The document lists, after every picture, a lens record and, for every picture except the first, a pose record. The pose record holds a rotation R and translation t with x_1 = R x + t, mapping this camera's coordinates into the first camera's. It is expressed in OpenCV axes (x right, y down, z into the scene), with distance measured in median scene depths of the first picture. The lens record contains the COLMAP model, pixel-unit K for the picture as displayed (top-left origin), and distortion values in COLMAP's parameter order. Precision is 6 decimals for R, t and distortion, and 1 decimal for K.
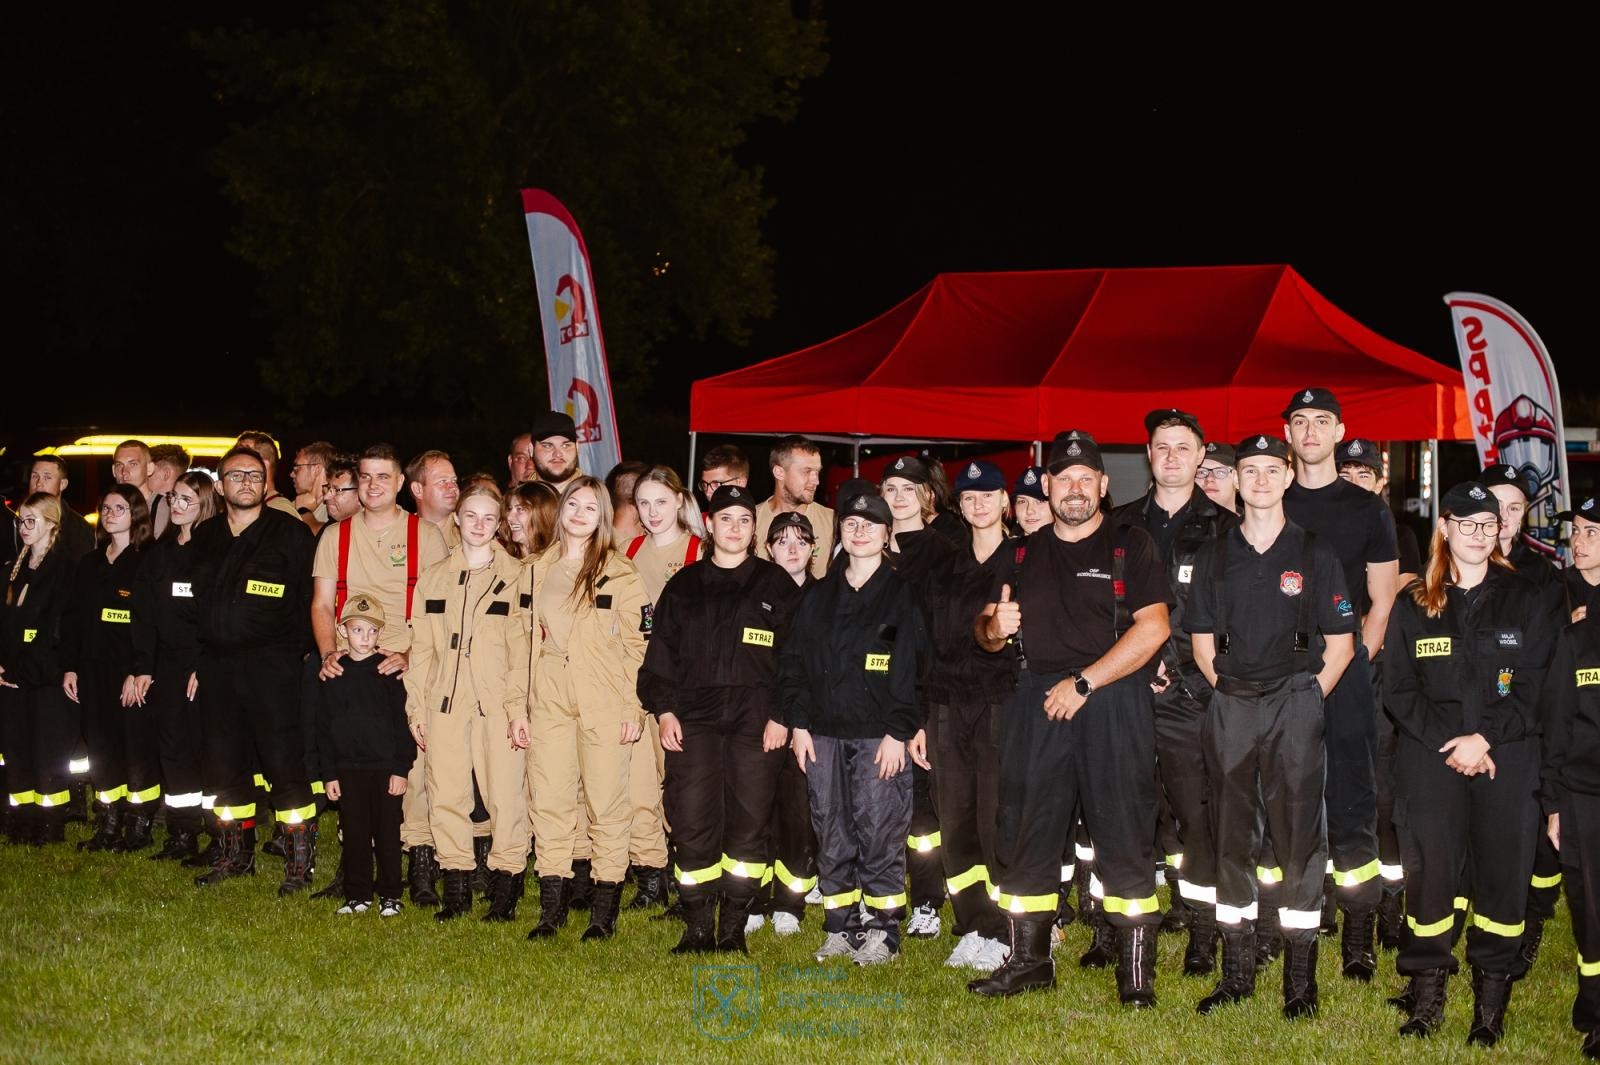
lens RADIAL K [[2294.7, 0, 813.8], [0, 2294.7, 538.4], [0, 0, 1]] dist [-0.115652, 0.000000]
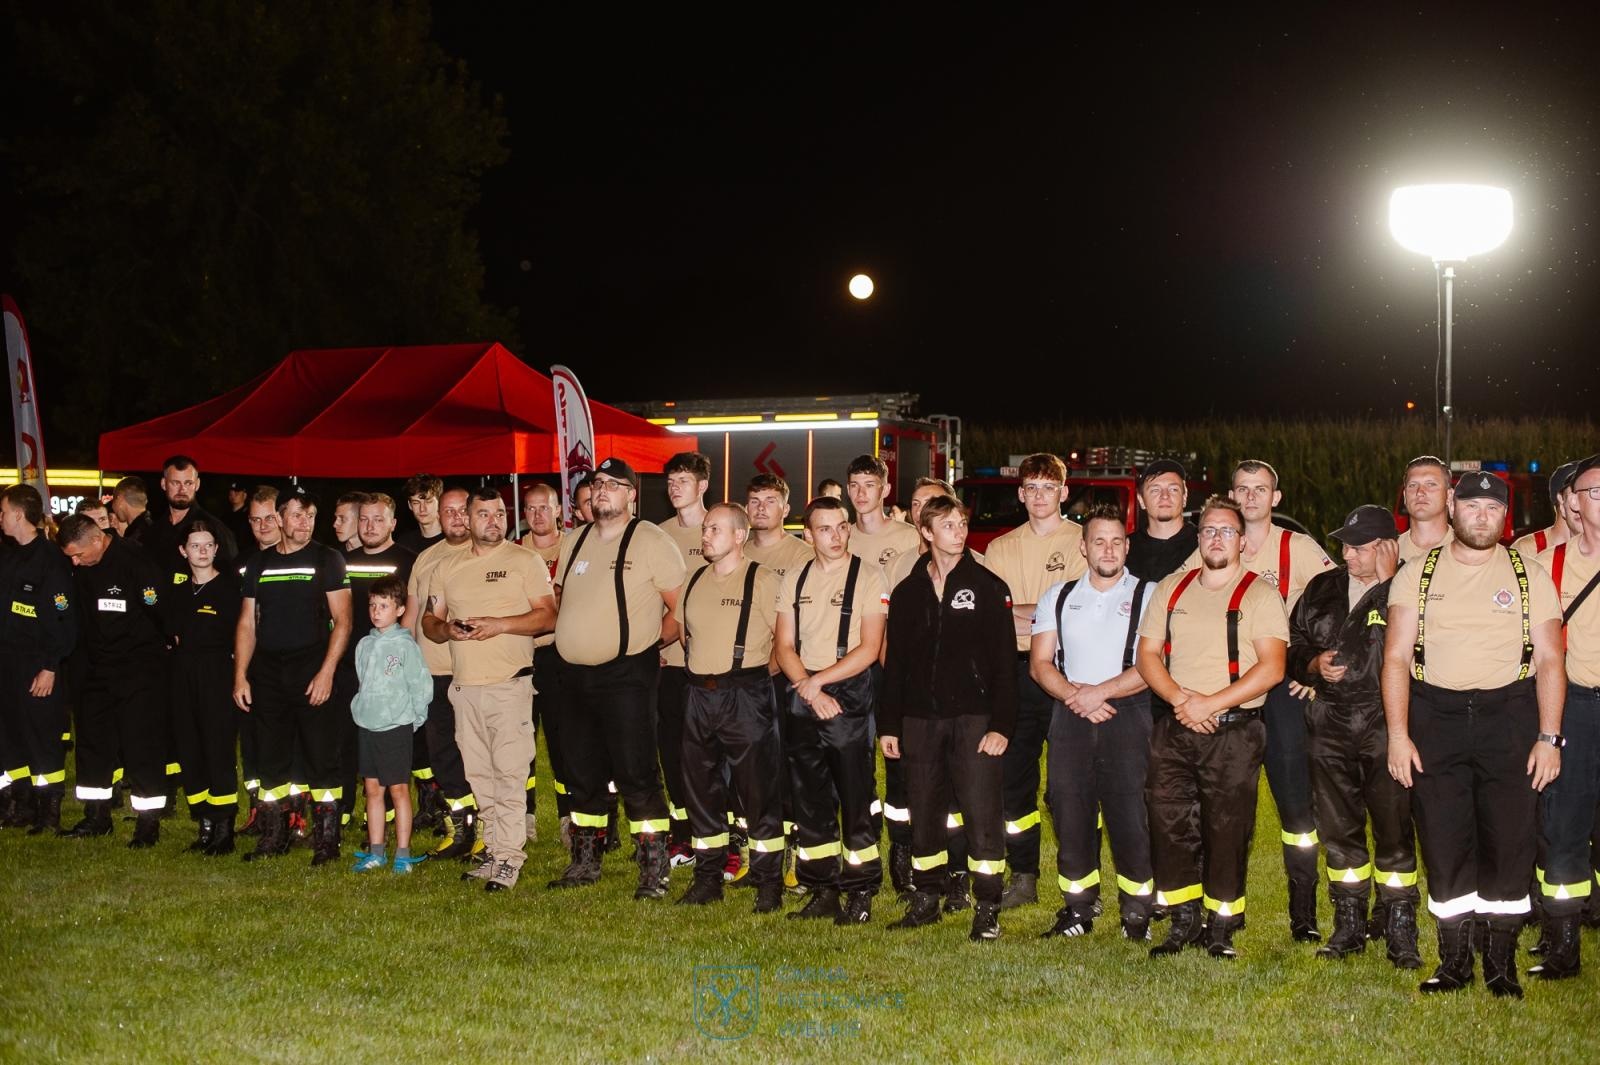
lens RADIAL K [[2294.7, 0, 803.3], [0, 2294.7, 546.5], [0, 0, 1]] dist [-0.115652, 0.000000]
pose [[0.995011, -0.002381, -0.099739, 0.573941], [0.001980, 0.999990, -0.004118, 0.007168], [0.099748, 0.003900, 0.995005, -0.362033]]
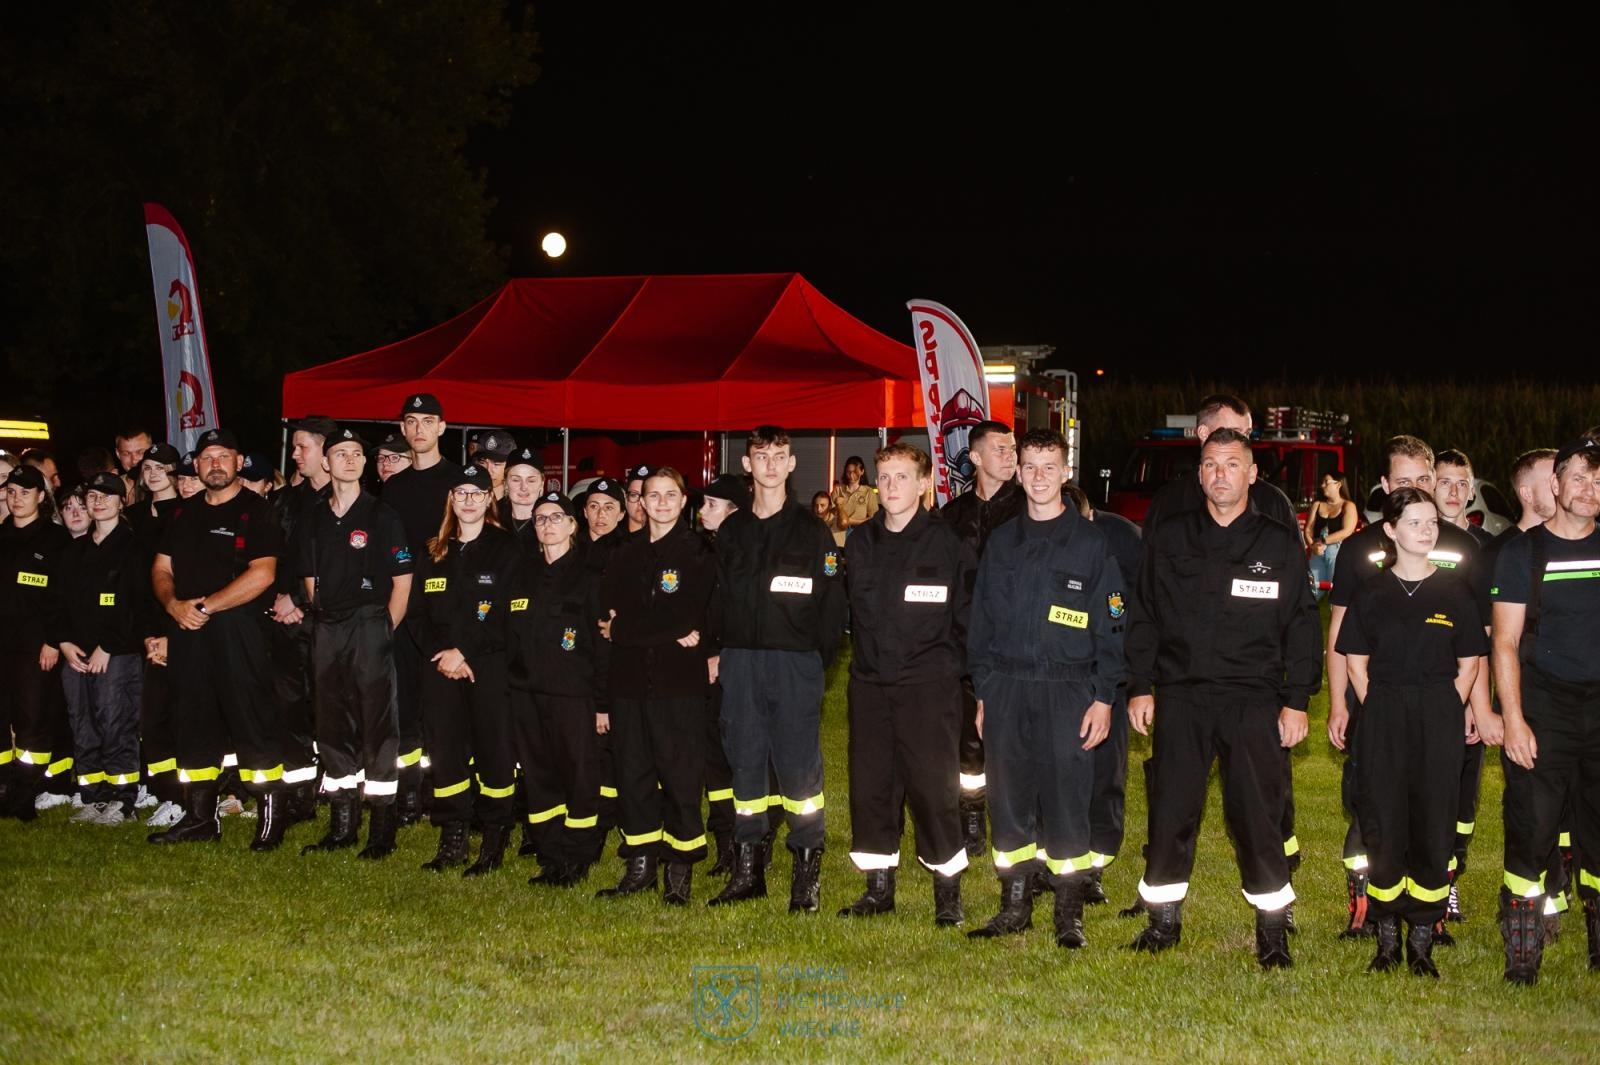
lens RADIAL K [[2294.7, 0, 785.1], [0, 2294.7, 527.4], [0, 0, 1]] dist [-0.115652, 0.000000]
pose [[0.999503, 0.003309, 0.031353, 0.182293], [-0.003440, 0.999985, 0.004144, 0.002659], [-0.031339, -0.004250, 0.999500, -0.160534]]
